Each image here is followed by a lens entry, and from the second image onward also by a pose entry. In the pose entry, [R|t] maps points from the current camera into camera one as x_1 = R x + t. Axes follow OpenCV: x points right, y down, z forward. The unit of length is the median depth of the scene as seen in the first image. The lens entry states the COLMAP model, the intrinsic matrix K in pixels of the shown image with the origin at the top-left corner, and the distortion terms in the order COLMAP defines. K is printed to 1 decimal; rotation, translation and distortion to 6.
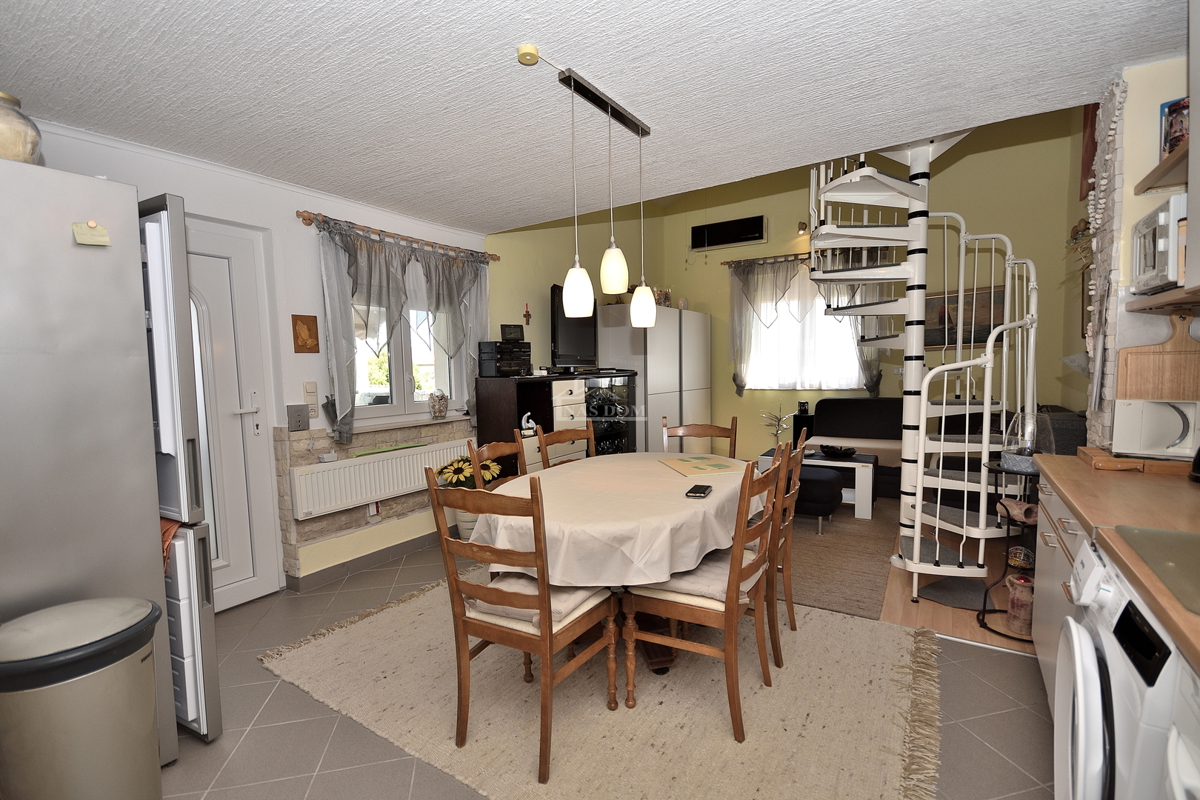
lens RADIAL K [[526.7, 0, 605.8], [0, 526.7, 404.5], [0, 0, 1]] dist [0.016124, -0.013004]
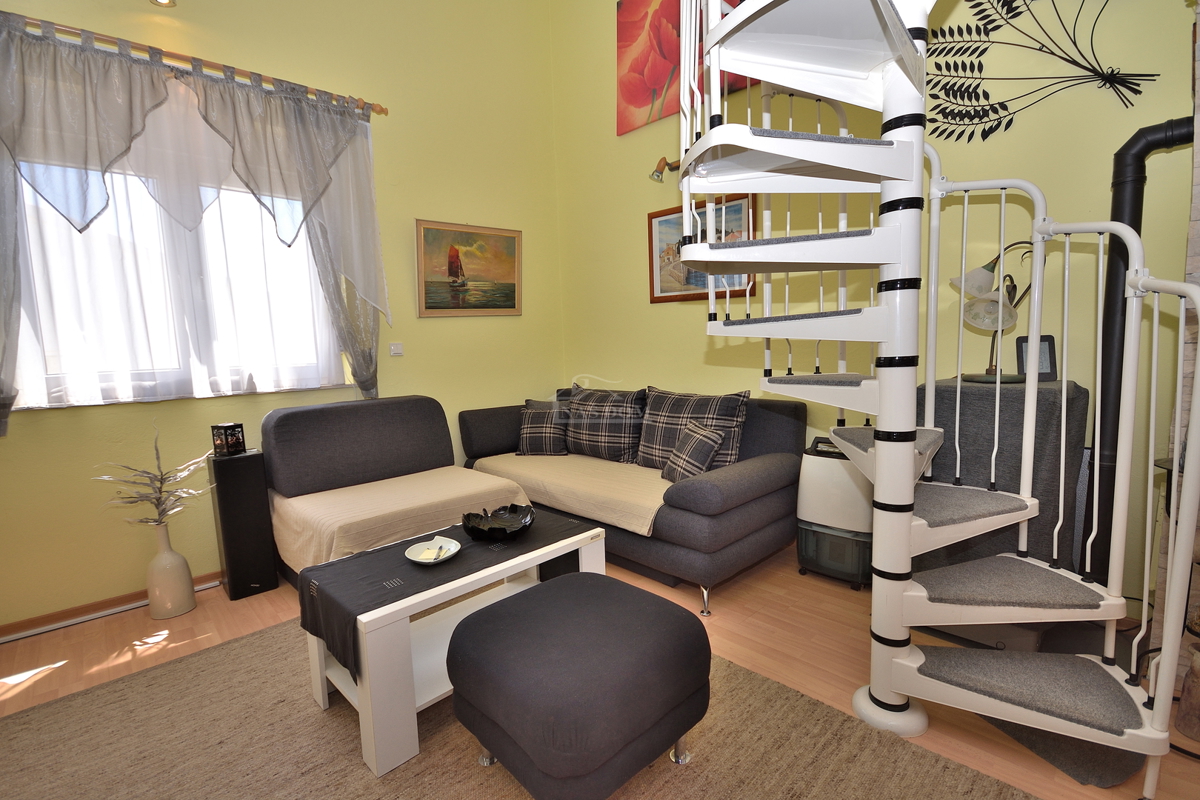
lens RADIAL K [[536.9, 0, 604.4], [0, 536.9, 408.4], [0, 0, 1]] dist [0.019422, -0.017241]
pose [[0.224129, -0.099197, 0.969498, 0.040128], [0.096818, 0.992151, 0.079133, -0.034985], [-0.969738, 0.076128, 0.231974, 0.916839]]
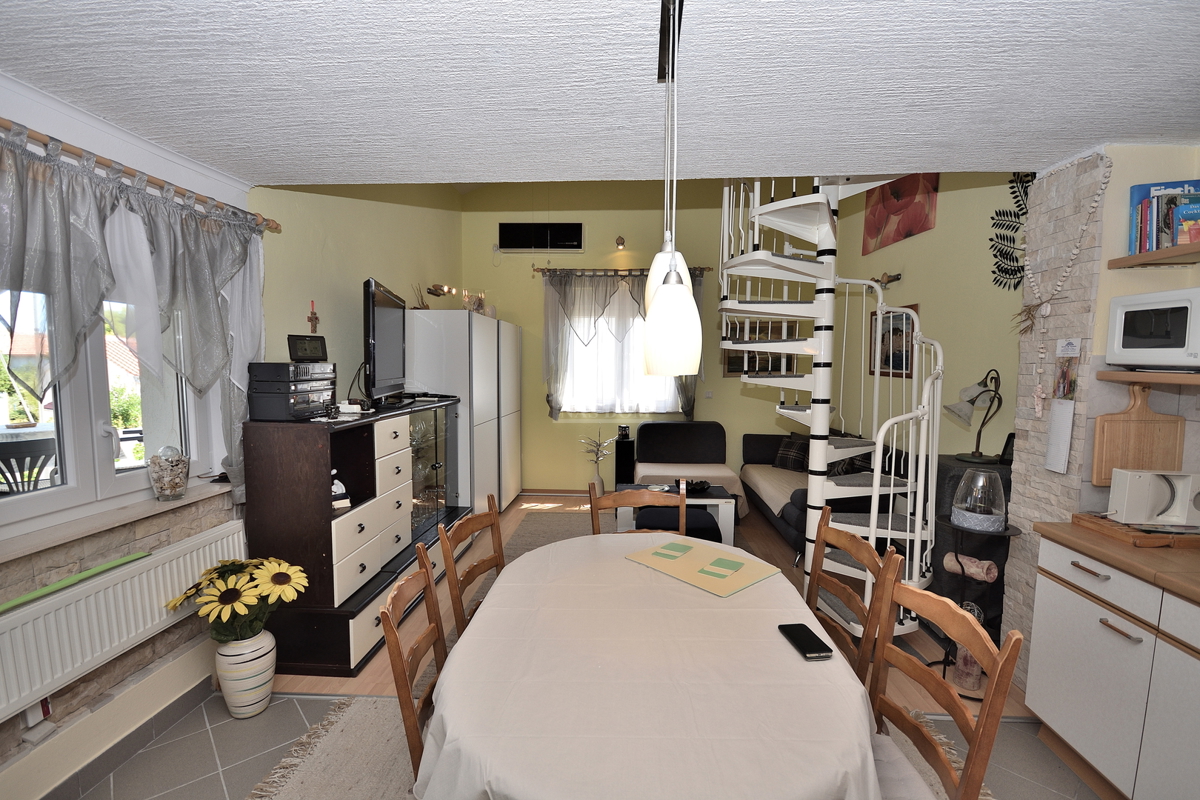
lens RADIAL K [[525.8, 0, 599.5], [0, 525.8, 408.7], [0, 0, 1]] dist [0.014107, -0.012048]
pose [[0.872657, -0.013913, 0.488135, -0.191879], [0.009782, 0.999892, 0.011012, -0.071390], [-0.488236, -0.004835, 0.872698, 0.290540]]
